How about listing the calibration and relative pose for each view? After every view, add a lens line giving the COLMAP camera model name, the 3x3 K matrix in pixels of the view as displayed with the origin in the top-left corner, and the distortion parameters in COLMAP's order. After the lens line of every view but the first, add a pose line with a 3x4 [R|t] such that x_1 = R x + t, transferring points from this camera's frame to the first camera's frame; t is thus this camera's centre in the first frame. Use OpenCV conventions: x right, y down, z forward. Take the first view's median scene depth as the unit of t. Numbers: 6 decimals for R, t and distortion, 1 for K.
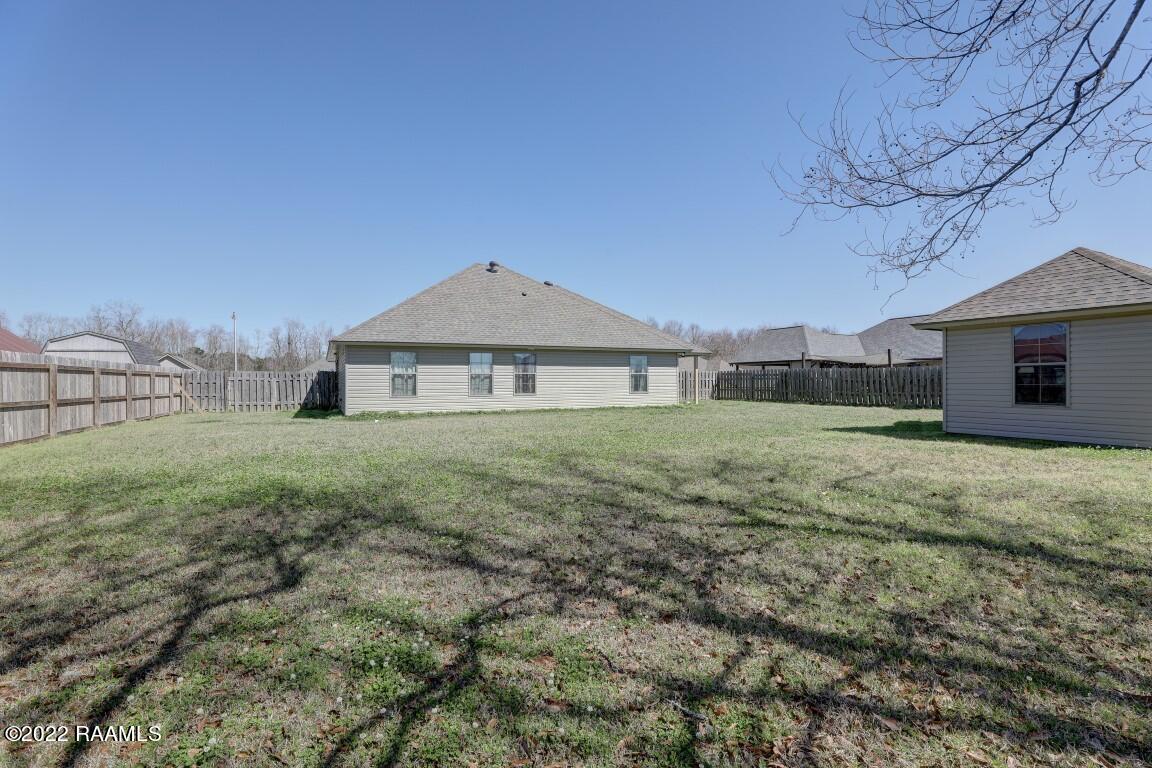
lens RADIAL K [[579.6, 0, 576.0], [0, 579.6, 384.0], [0, 0, 1]] dist [-0.102512, -0.000072]
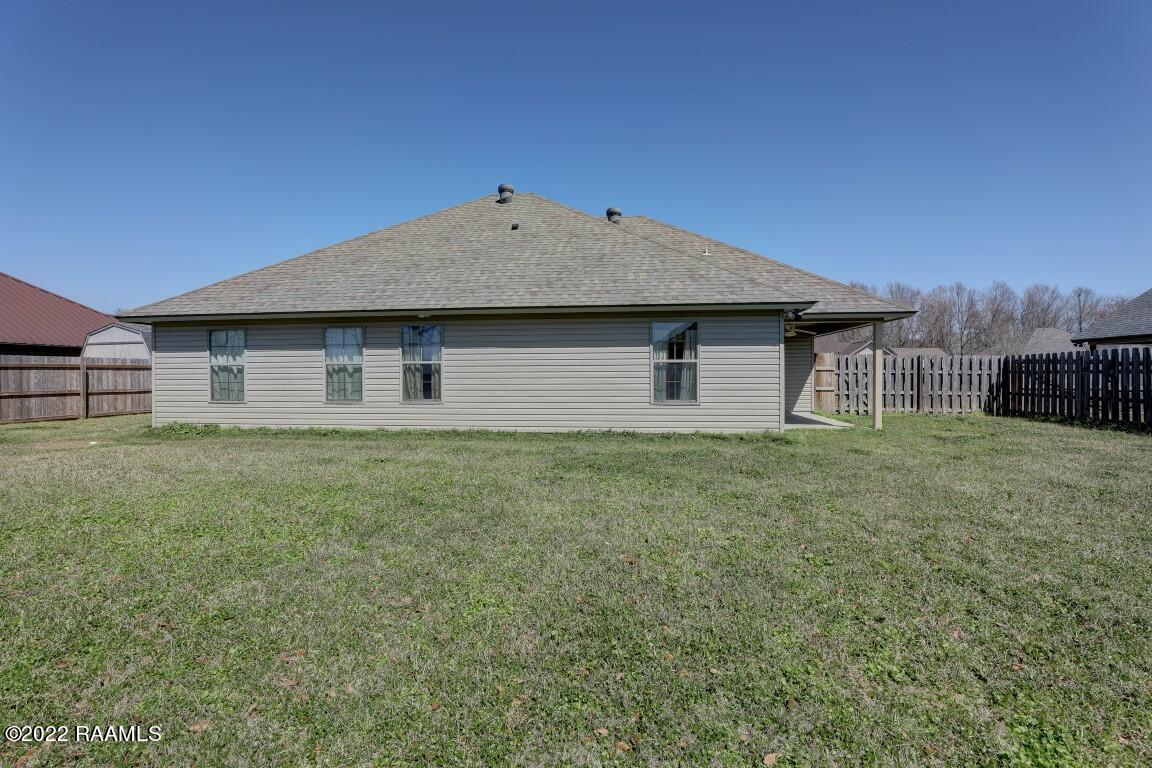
lens RADIAL K [[541.5, 0, 576.0], [0, 541.5, 384.0], [0, 0, 1]] dist [-0.026636, -0.000141]
pose [[0.820545, 0.012313, -0.571449, 0.301936], [-0.002290, 0.999831, 0.018254, -0.007827], [0.571577, -0.013669, 0.820435, 0.646435]]
